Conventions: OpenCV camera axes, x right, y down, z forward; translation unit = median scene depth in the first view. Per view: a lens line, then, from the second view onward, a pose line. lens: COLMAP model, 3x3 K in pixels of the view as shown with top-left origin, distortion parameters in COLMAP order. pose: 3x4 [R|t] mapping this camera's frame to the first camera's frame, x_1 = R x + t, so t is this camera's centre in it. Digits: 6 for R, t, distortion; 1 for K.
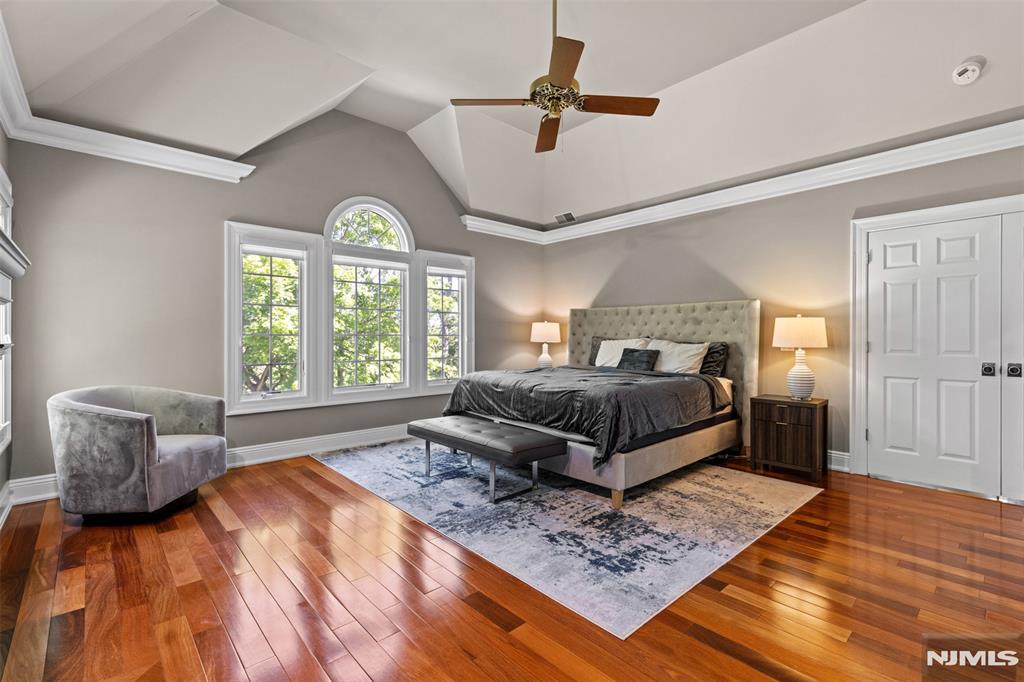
lens RADIAL K [[460.3, 0, 516.9], [0, 460.3, 337.1], [0, 0, 1]] dist [0.006122, 0.000096]
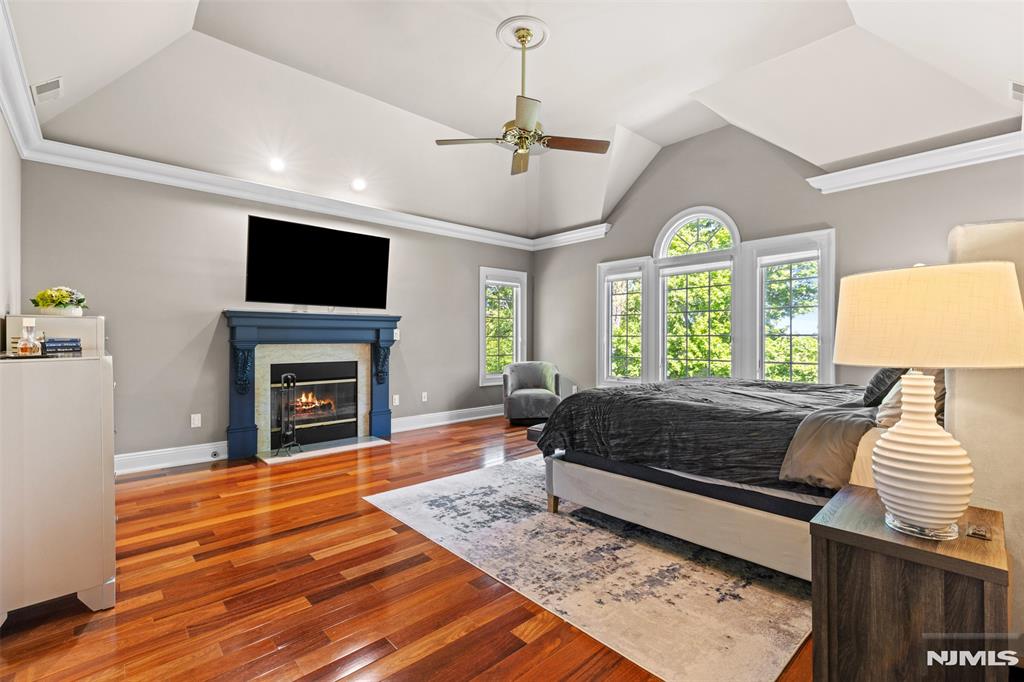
lens RADIAL K [[460.3, 0, 513.1], [0, 460.3, 342.5], [0, 0, 1]] dist [0.006122, 0.000096]
pose [[-0.004669, 0.007159, -0.999963, 1.297074], [0.000070, 0.999974, 0.007159, 0.004519], [0.999989, -0.000037, -0.004670, 0.999808]]
